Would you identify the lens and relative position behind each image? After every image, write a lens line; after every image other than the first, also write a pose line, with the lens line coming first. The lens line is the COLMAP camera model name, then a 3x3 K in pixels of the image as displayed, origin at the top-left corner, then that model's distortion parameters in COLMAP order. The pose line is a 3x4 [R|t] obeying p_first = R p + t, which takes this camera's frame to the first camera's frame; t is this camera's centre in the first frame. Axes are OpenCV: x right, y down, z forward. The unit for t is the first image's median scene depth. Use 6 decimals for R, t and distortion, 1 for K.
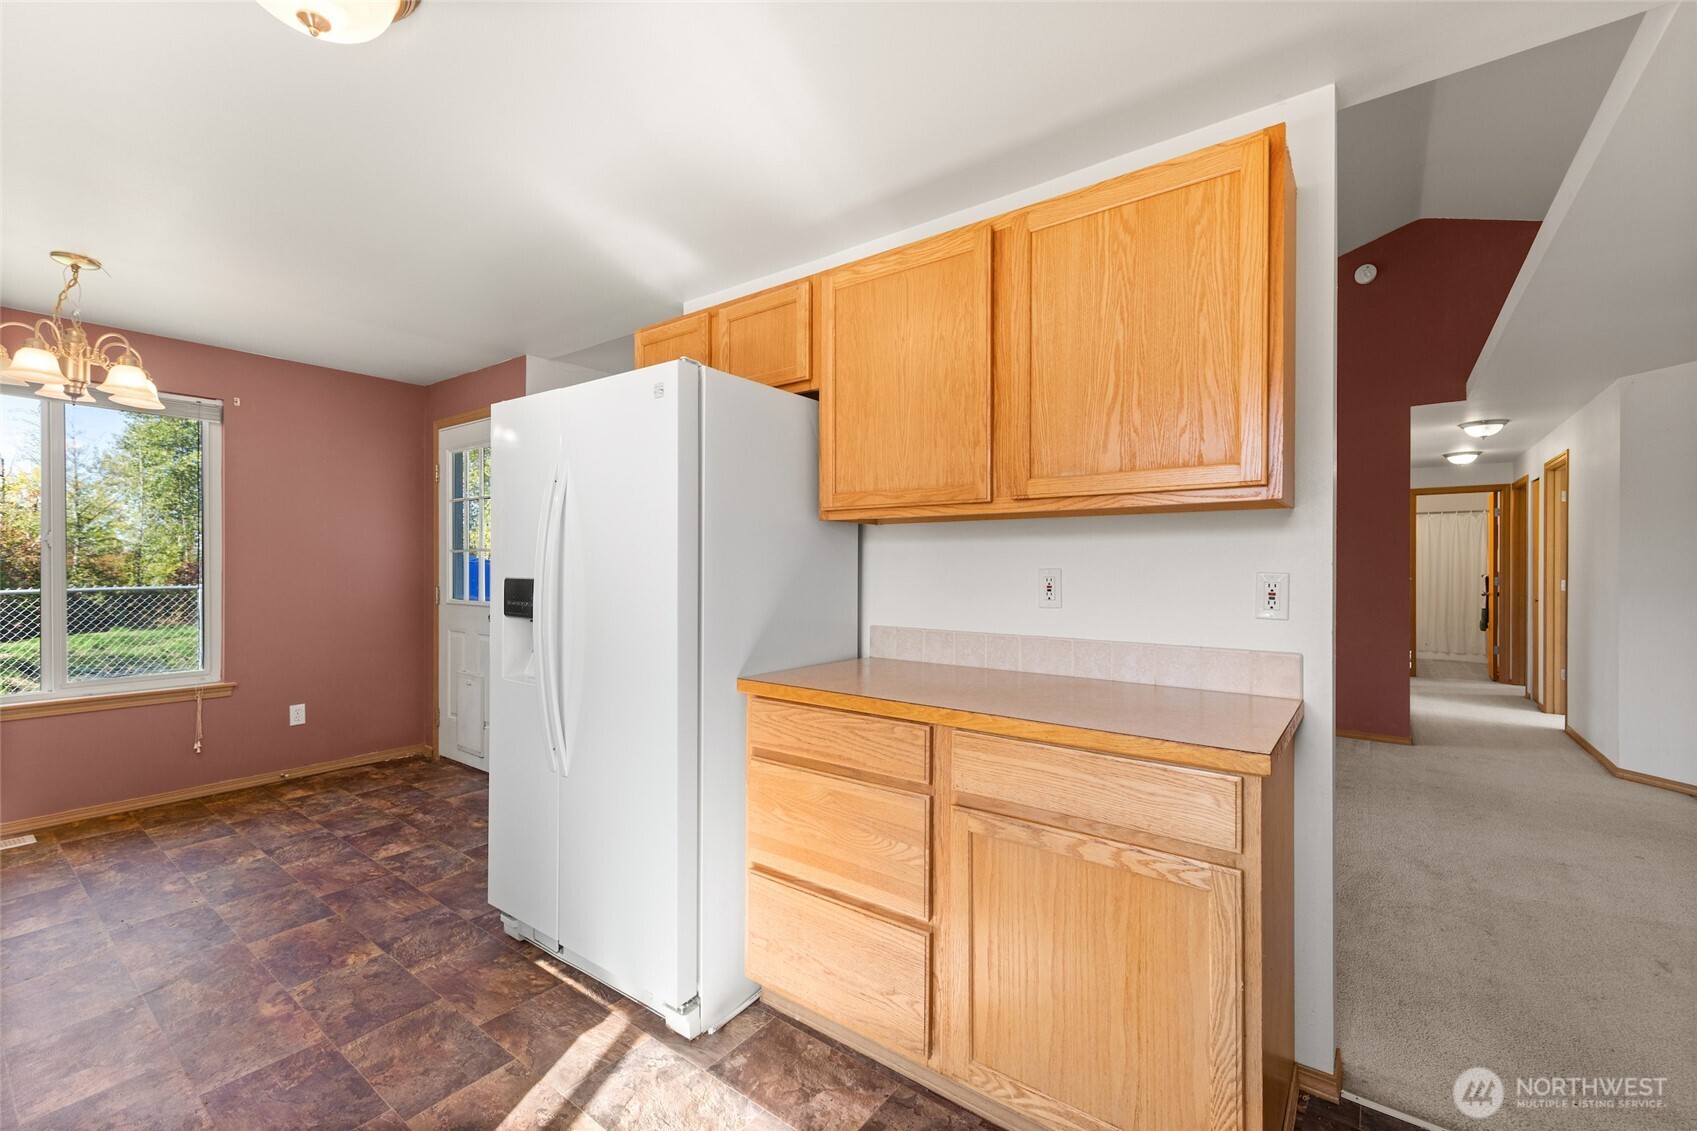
lens RADIAL K [[711.3, 0, 852.8], [0, 711.3, 565.6], [0, 0, 1]] dist [0.006971, -0.000321]
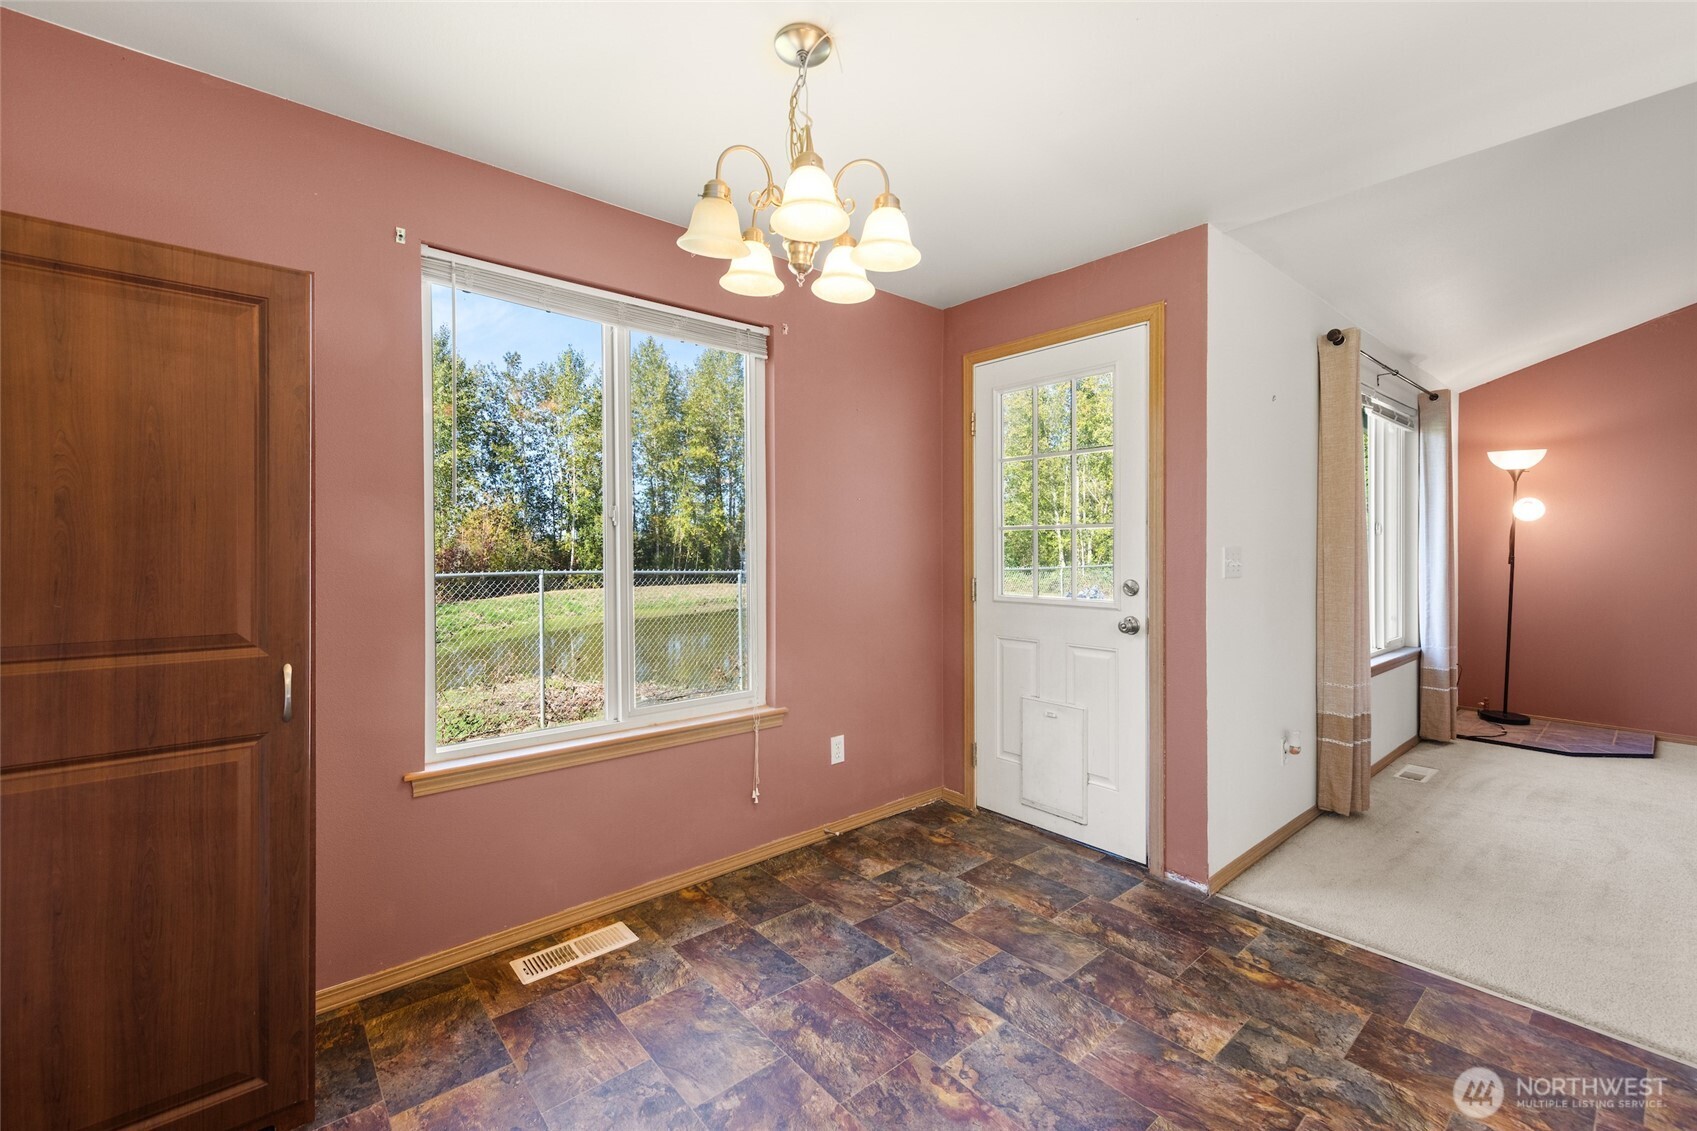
lens RADIAL K [[711.3, 0, 844.8], [0, 711.3, 554.0], [0, 0, 1]] dist [0.006971, -0.000321]
pose [[0.974369, -0.006424, -0.224862, -0.704690], [0.006717, 0.999977, 0.000539, 0.004593], [0.224853, -0.002035, 0.974390, 0.325131]]
